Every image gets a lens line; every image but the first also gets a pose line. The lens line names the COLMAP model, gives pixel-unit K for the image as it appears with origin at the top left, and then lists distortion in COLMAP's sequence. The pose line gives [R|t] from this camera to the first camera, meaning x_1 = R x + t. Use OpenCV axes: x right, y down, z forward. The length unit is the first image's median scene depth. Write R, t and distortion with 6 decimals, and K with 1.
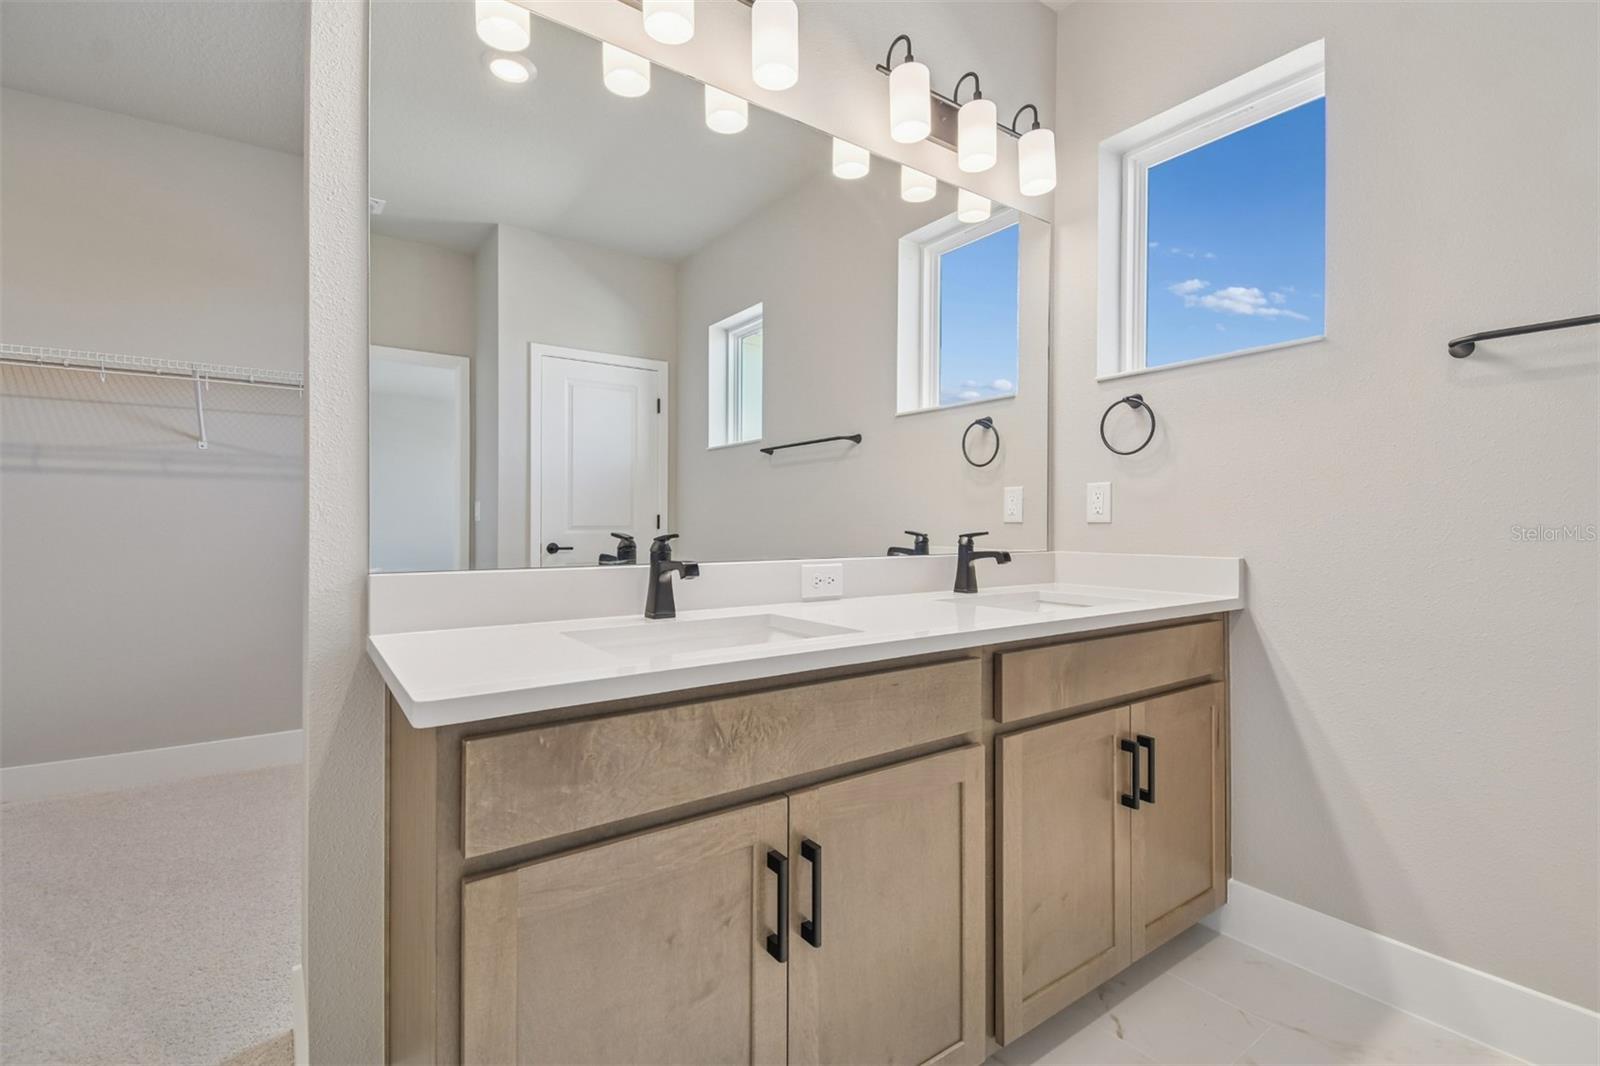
lens RADIAL K [[714.1, 0, 807.6], [0, 714.1, 523.3], [0, 0, 1]] dist [0.035364, -0.023125]
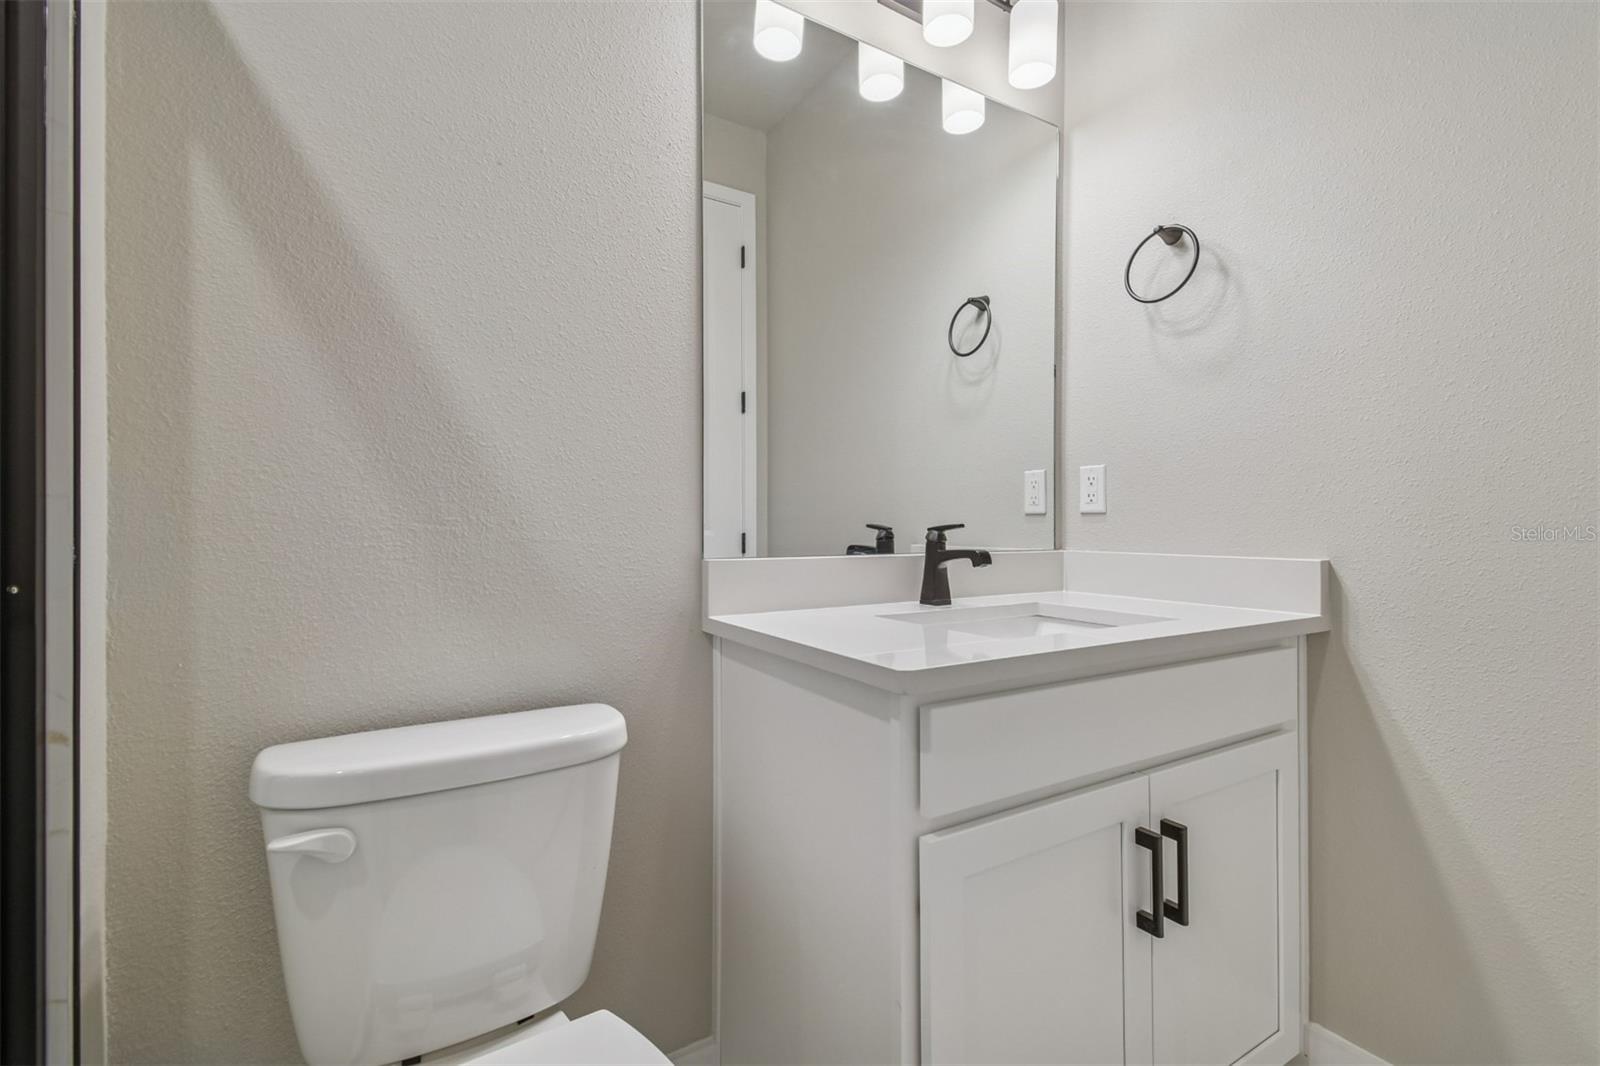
lens RADIAL K [[684.2, 0, 800.0], [0, 684.2, 533.0], [0, 0, 1]] dist [0.021400, -0.000165]
pose [[0.995284, -0.004704, -0.096886, 0.154977], [0.006524, 0.999808, 0.018476, 0.007356], [0.096781, -0.019021, 0.995124, 0.274313]]
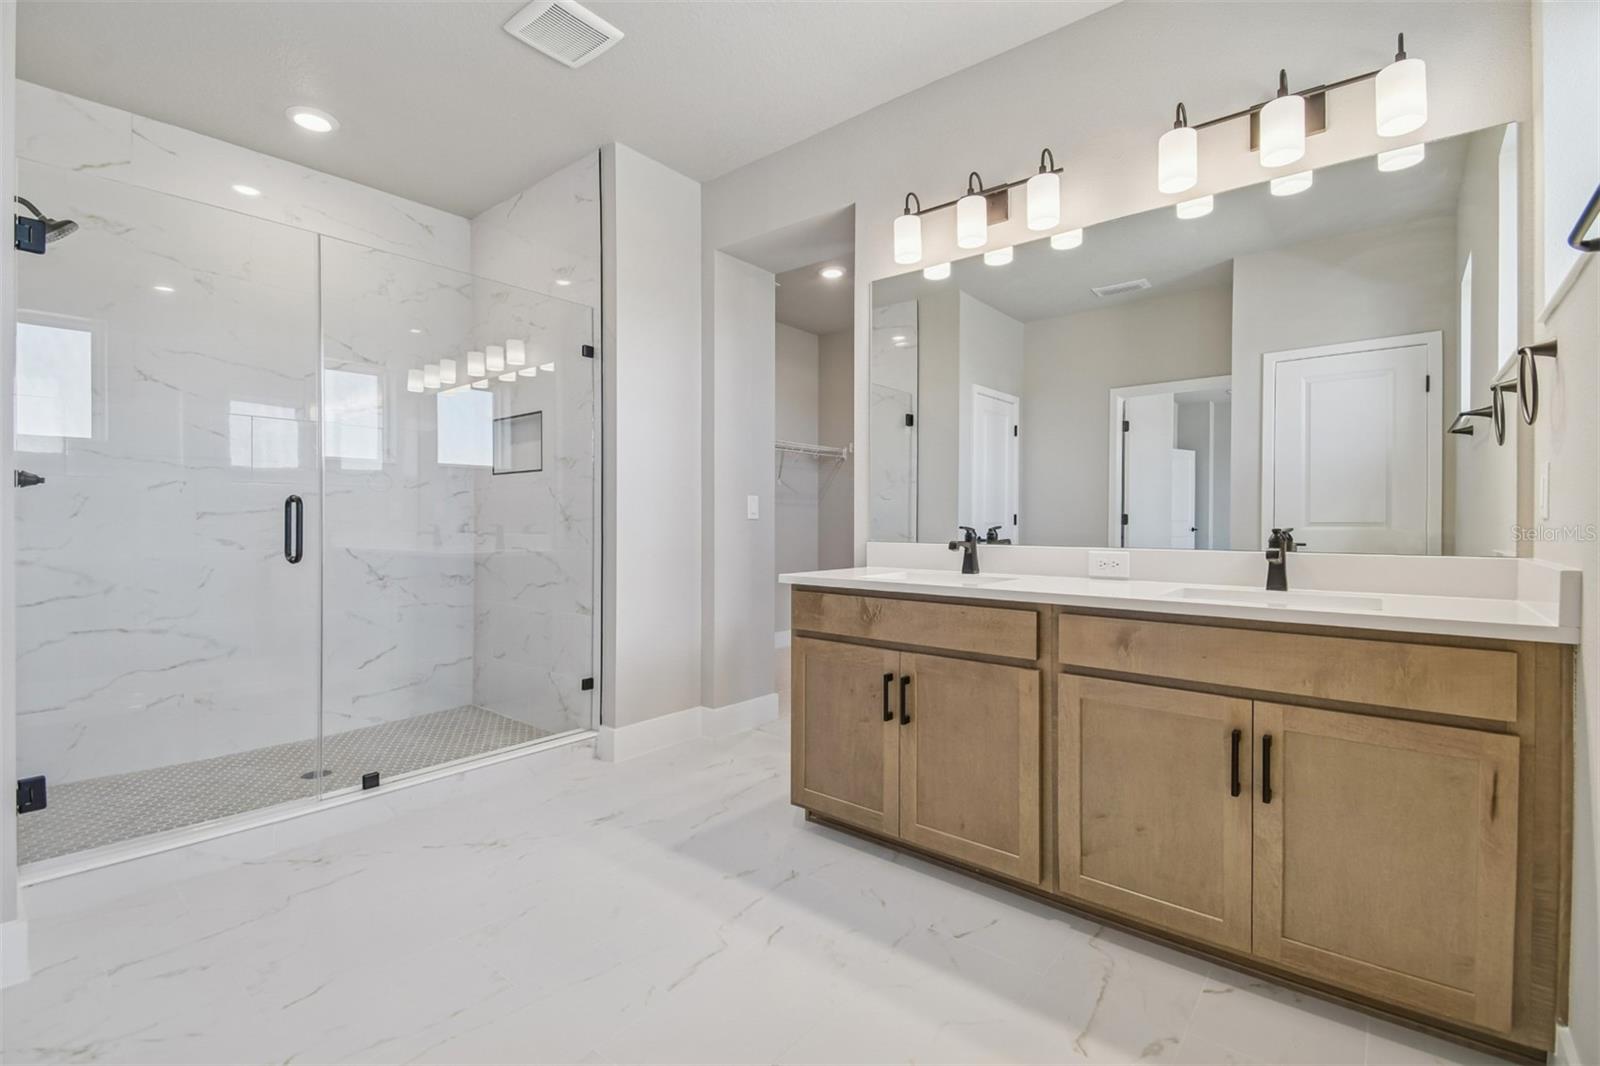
lens RADIAL K [[714.1, 0, 807.6], [0, 714.1, 523.3], [0, 0, 1]] dist [0.035364, -0.023125]
pose [[0.252286, 0.003053, -0.967648, 1.071643], [0.001331, 0.999993, 0.003502, 0.000344], [0.967652, -0.002172, 0.252281, 0.121388]]
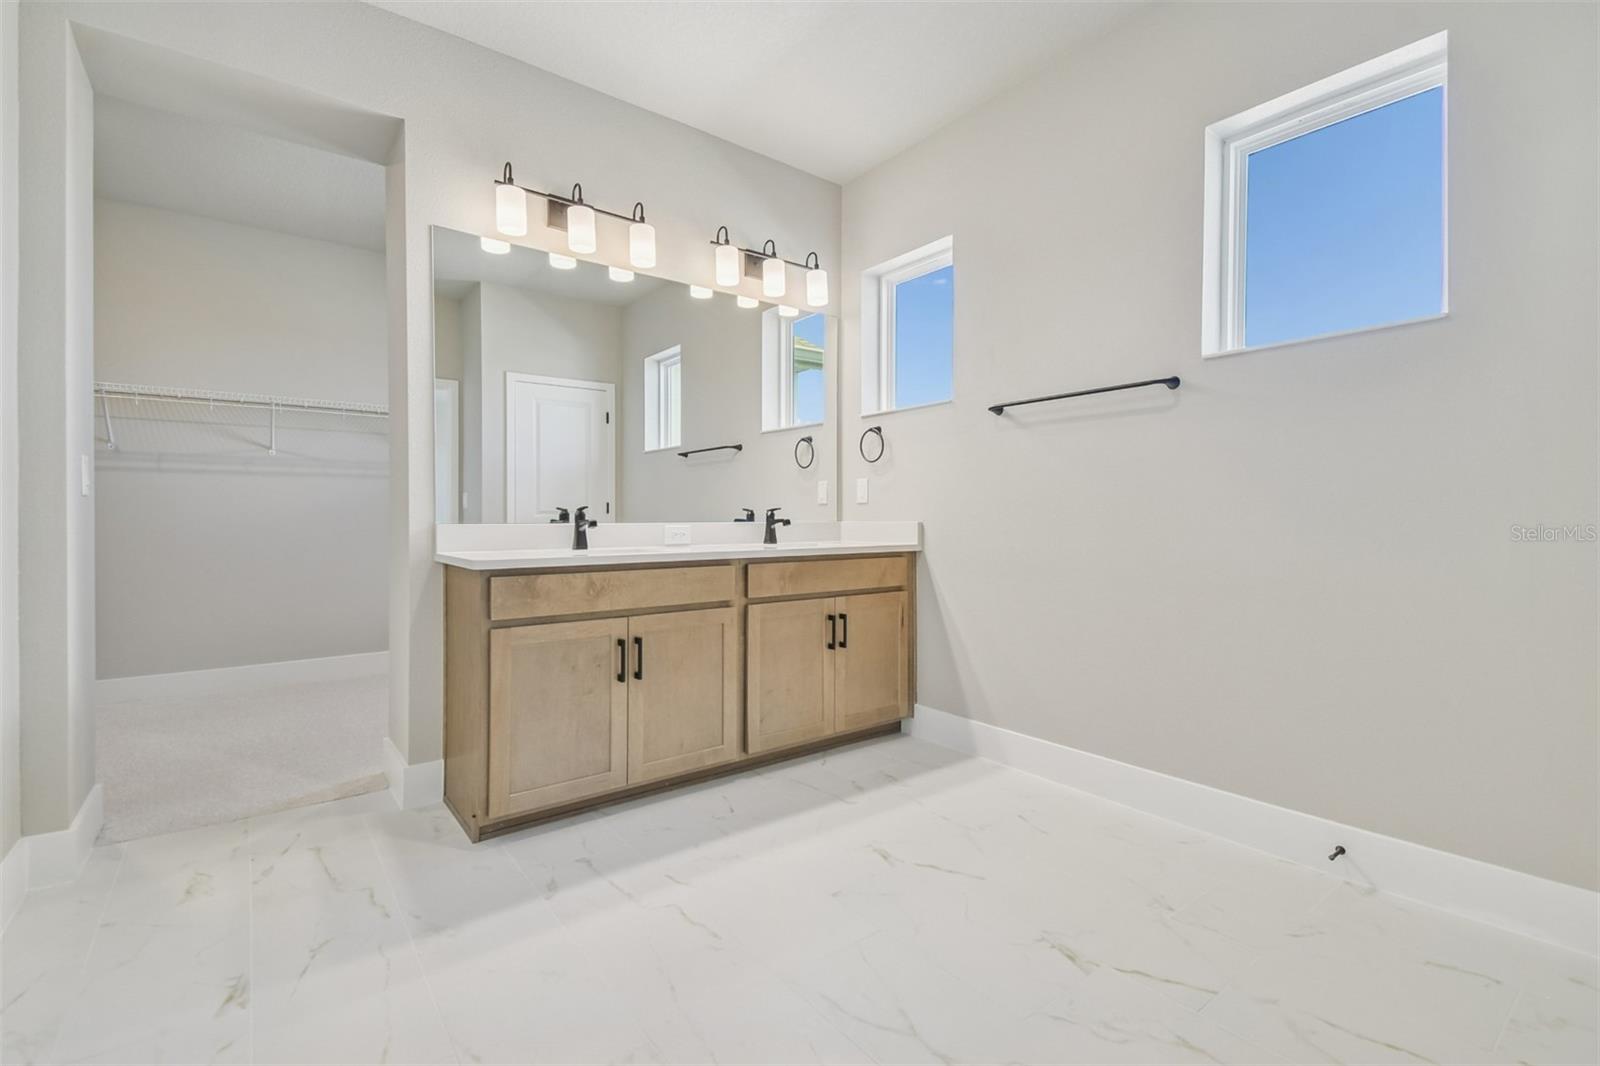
lens RADIAL K [[714.1, 0, 807.6], [0, 714.1, 523.3], [0, 0, 1]] dist [0.035364, -0.023125]
pose [[0.999457, -0.003798, 0.032732, 0.265860], [0.003469, 0.999943, 0.010097, 0.032576], [-0.032768, -0.009978, 0.999413, -0.736685]]
